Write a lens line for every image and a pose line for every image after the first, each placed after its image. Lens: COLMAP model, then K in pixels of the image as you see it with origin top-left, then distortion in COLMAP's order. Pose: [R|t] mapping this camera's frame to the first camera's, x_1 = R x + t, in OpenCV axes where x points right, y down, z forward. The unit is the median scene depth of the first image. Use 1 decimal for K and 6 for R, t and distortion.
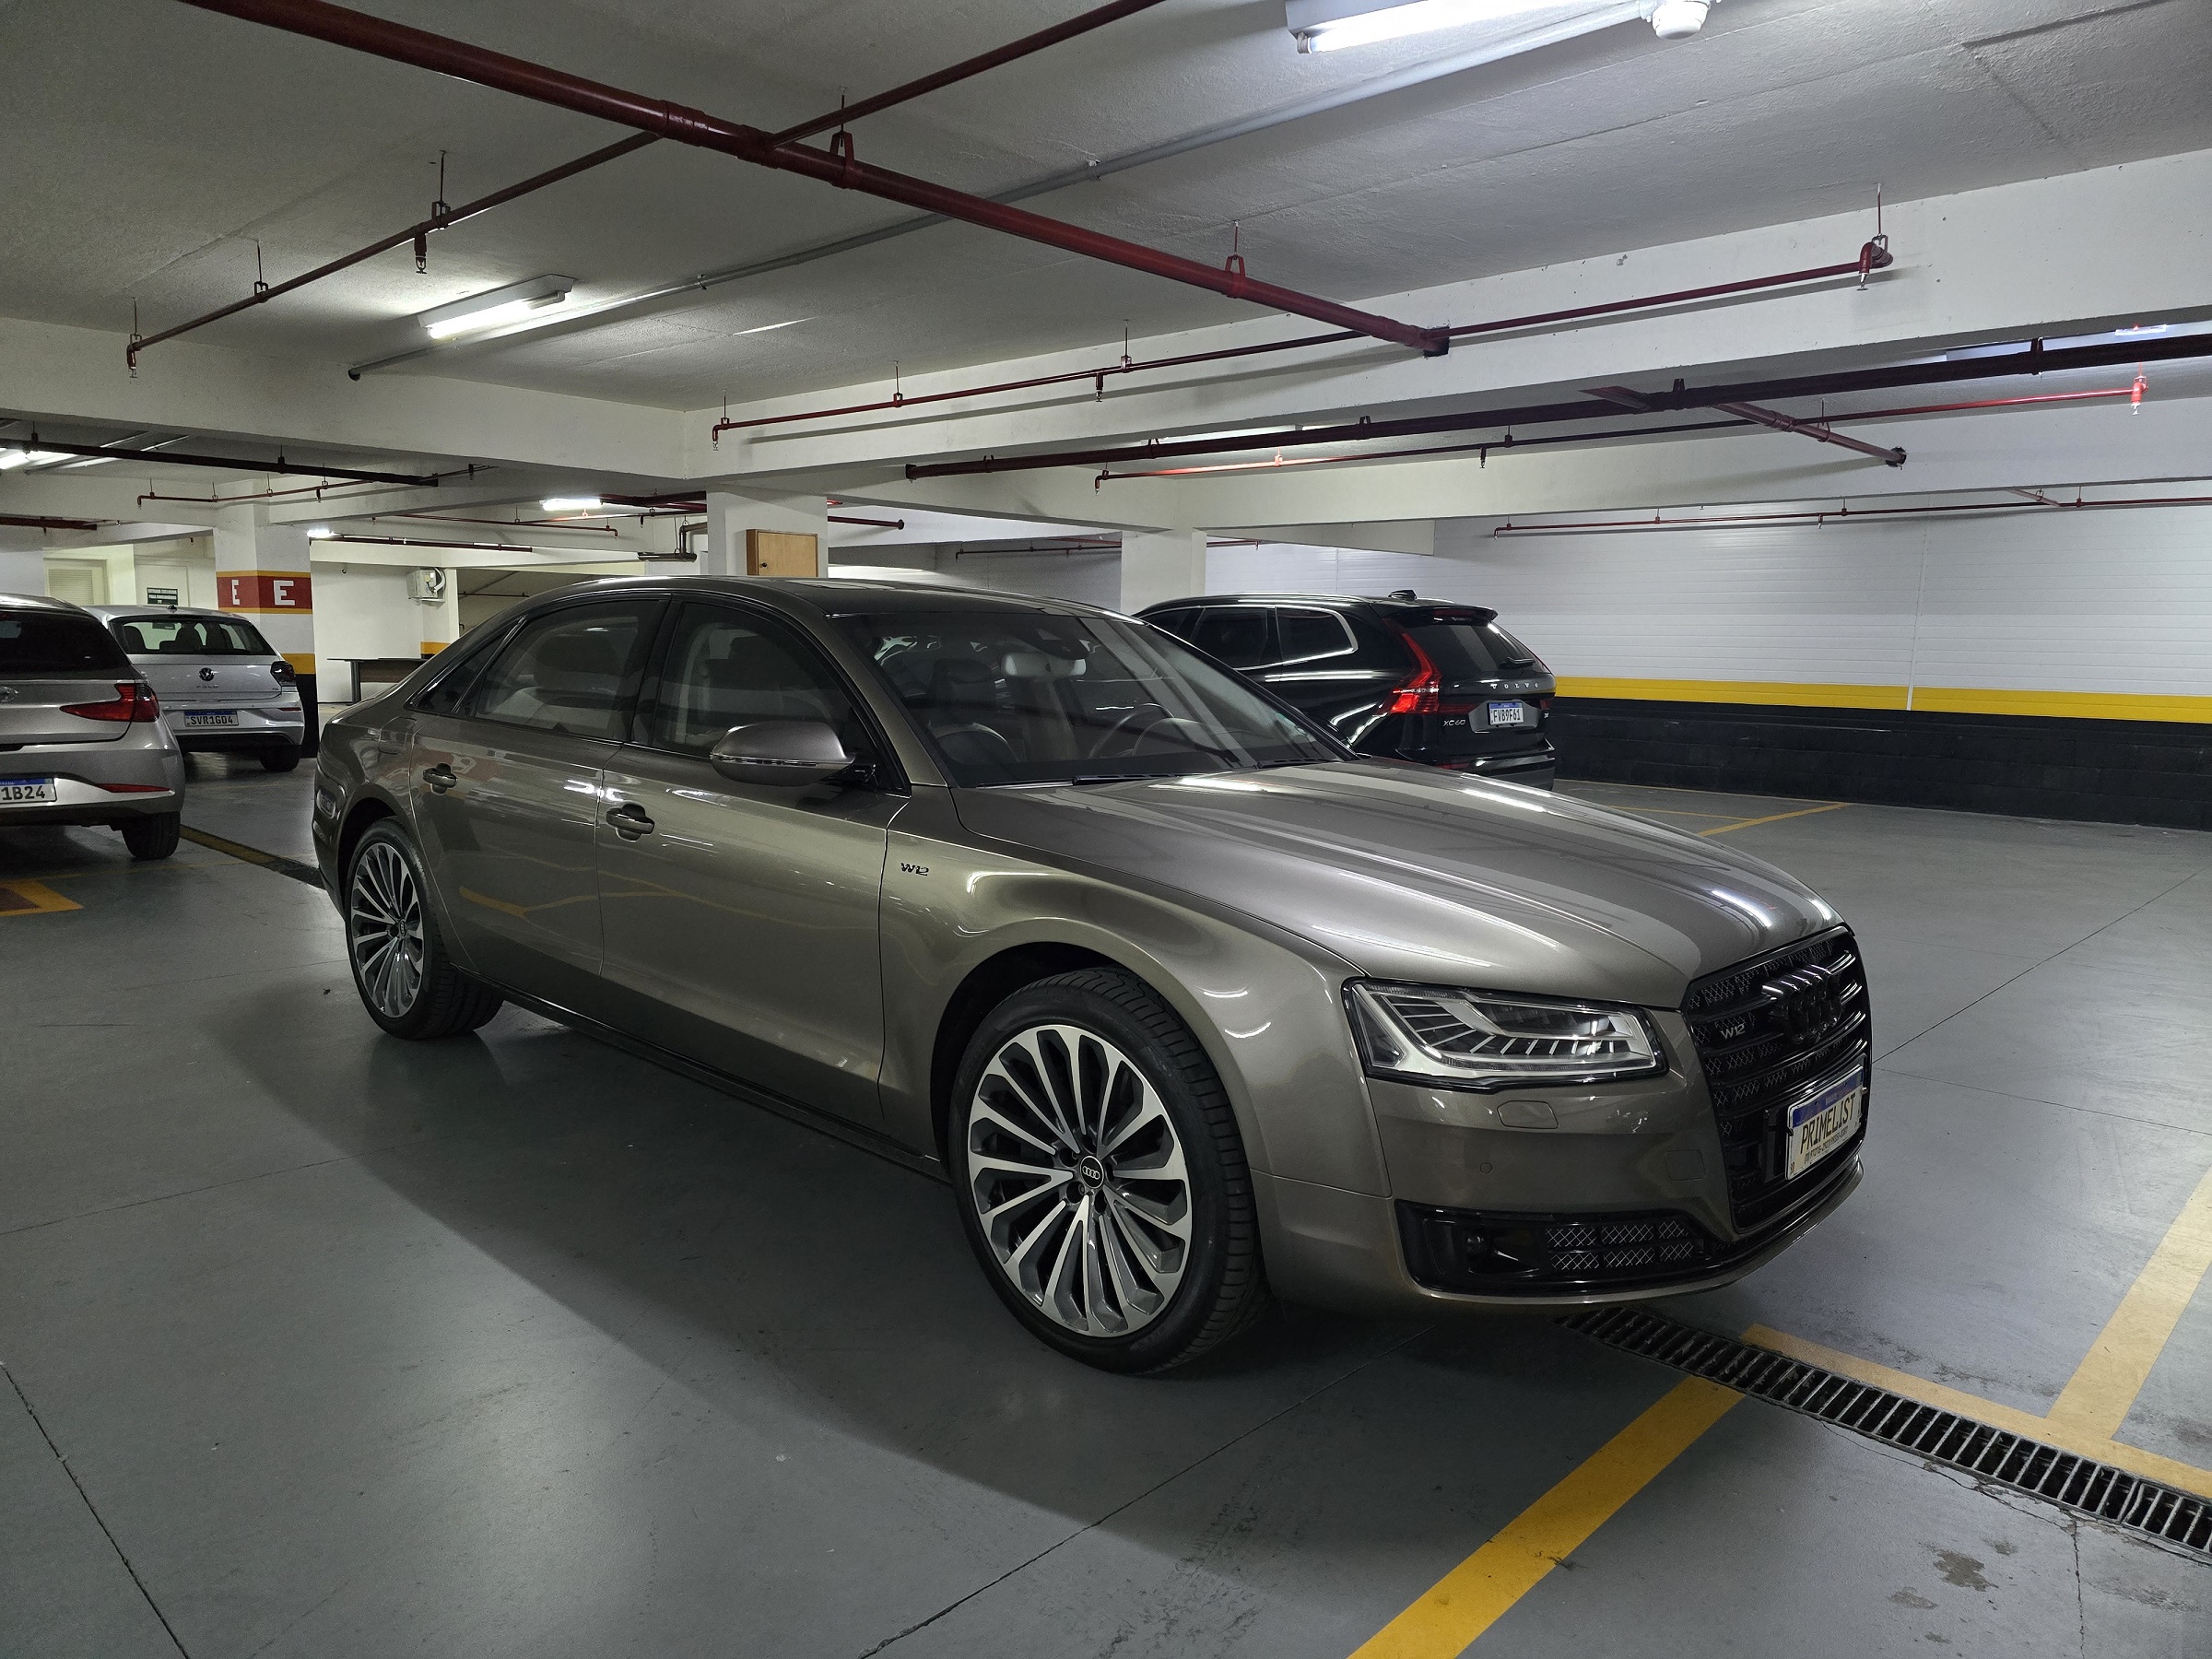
lens RADIAL K [[1480.0, 0, 1087.1], [0, 1480.0, 838.1], [0, 0, 1]] dist [0.086460, -0.096756]
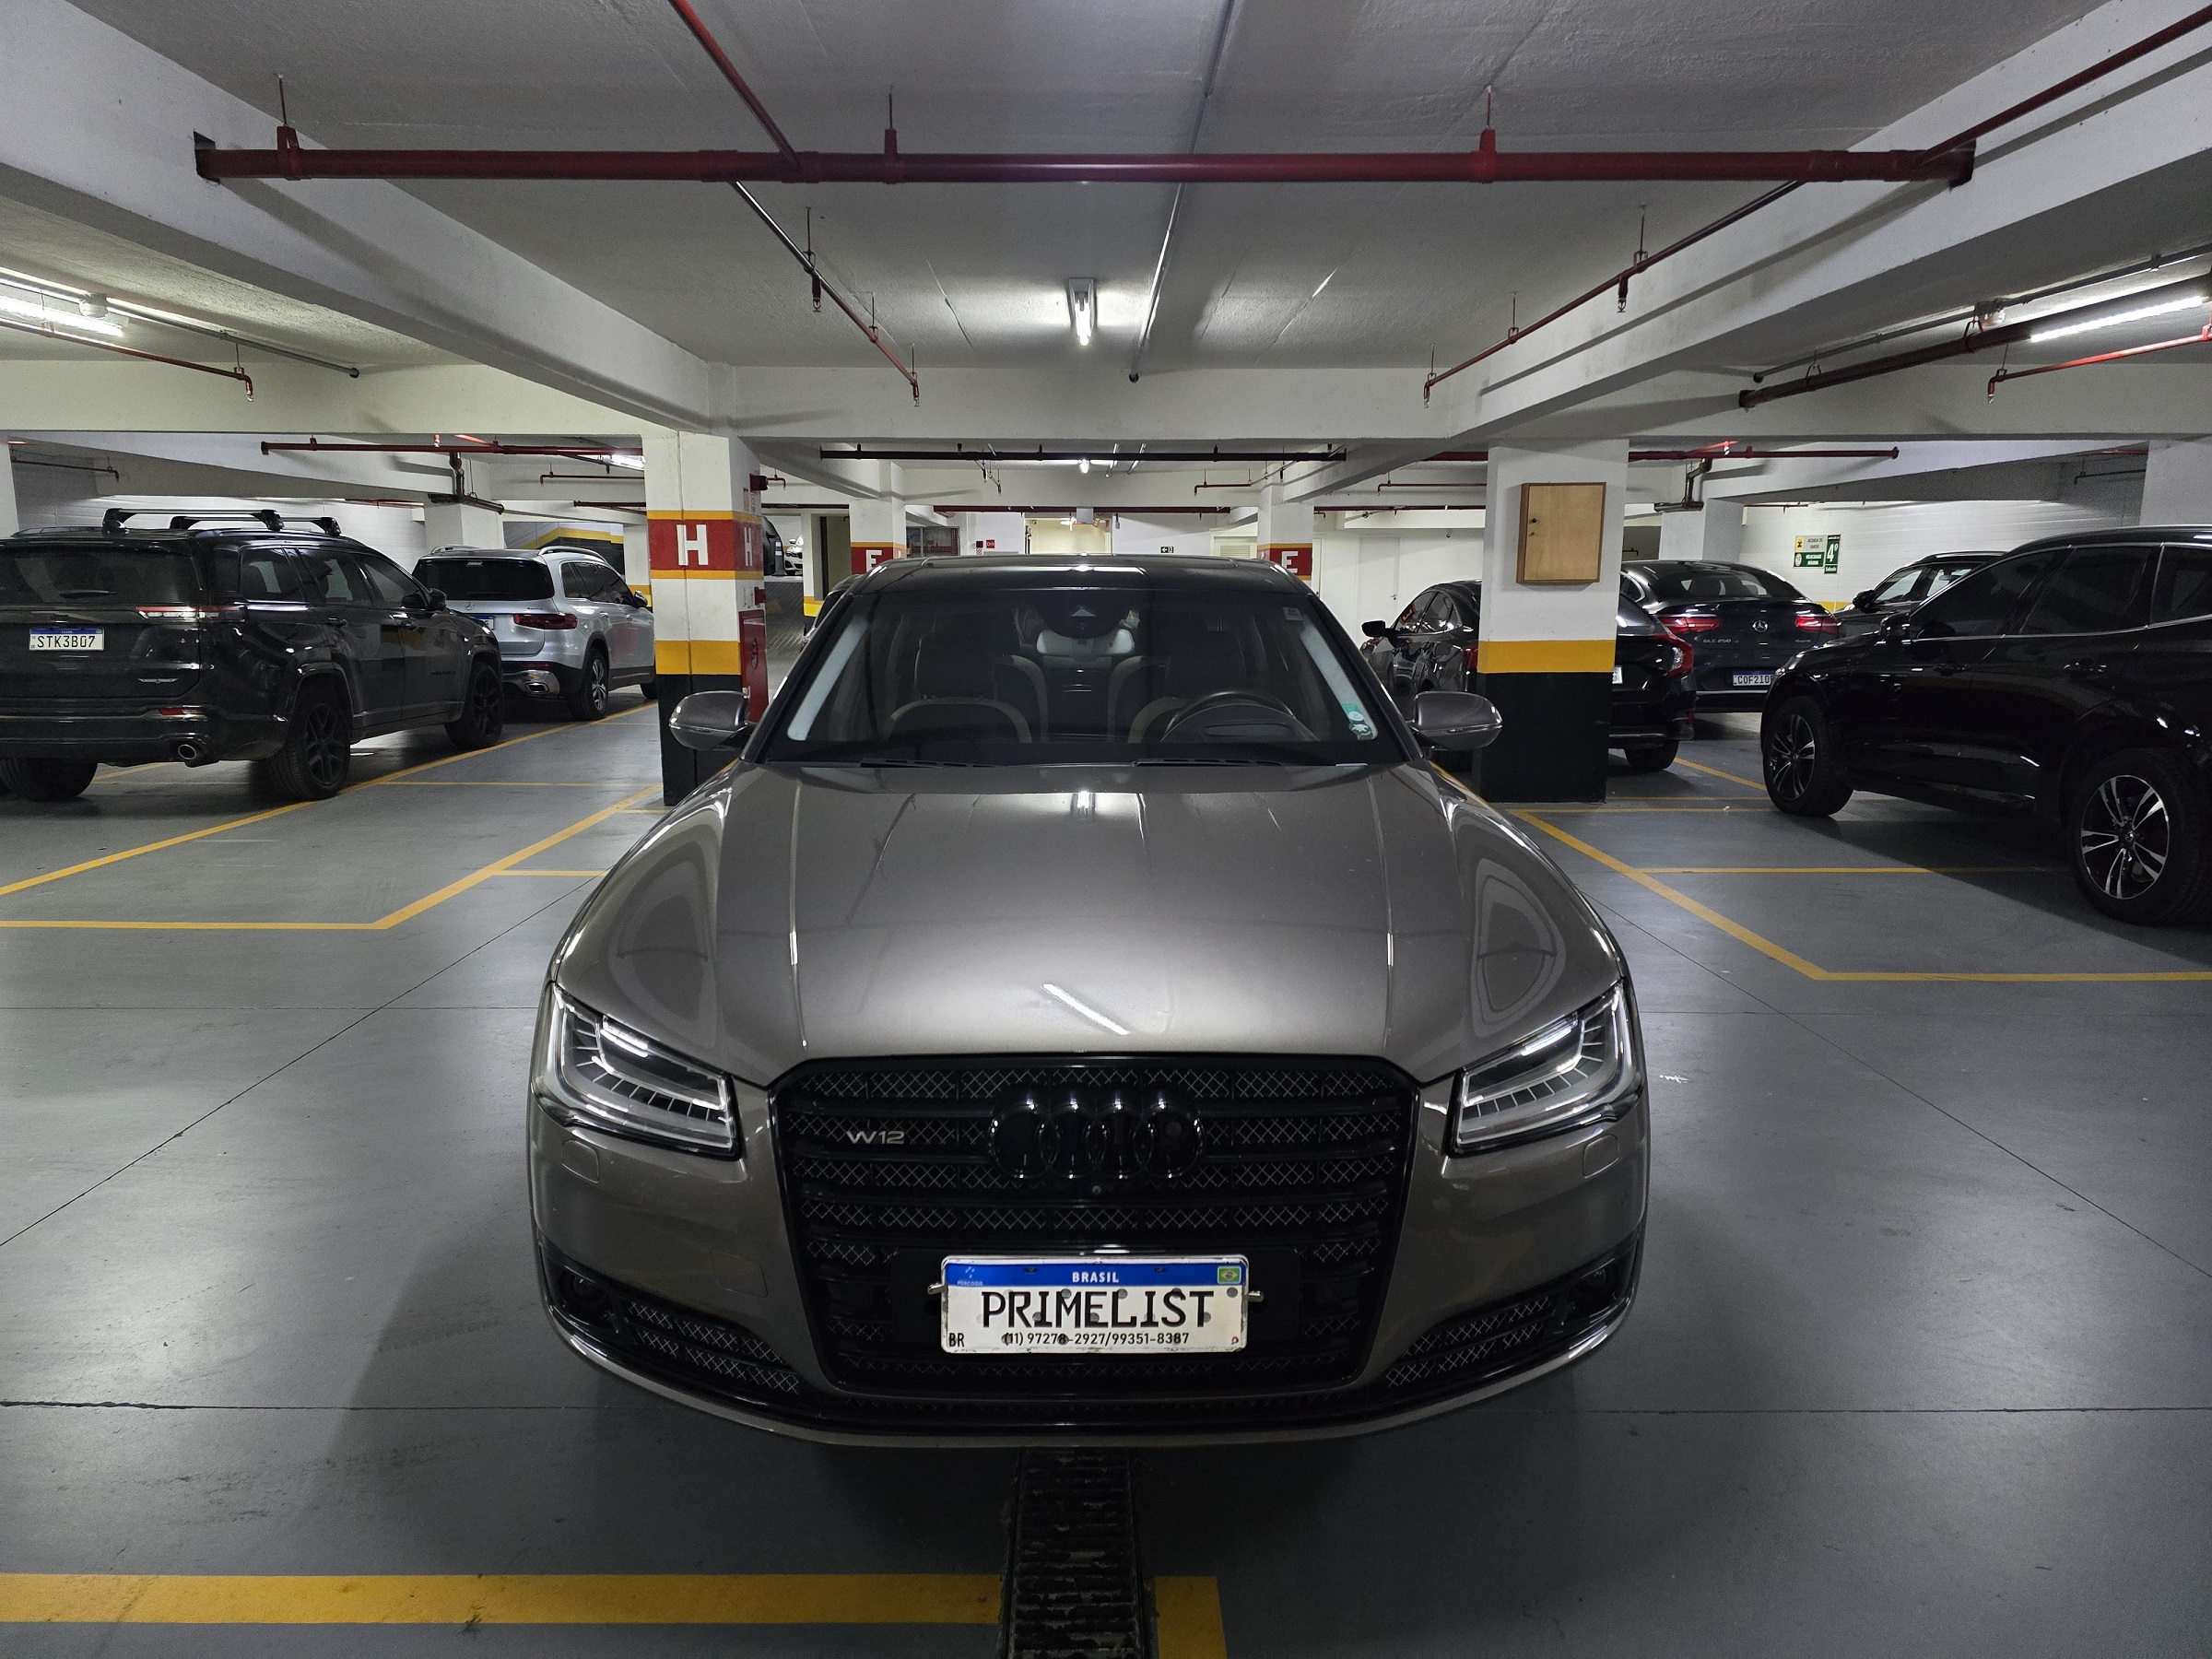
lens RADIAL K [[1480.0, 0, 1087.1], [0, 1480.0, 838.1], [0, 0, 1]] dist [0.086460, -0.096756]
pose [[0.698463, 0.105796, -0.707783, 0.256622], [-0.083413, 0.994306, 0.066310, -0.021688], [0.710769, 0.012724, 0.703311, 0.129673]]
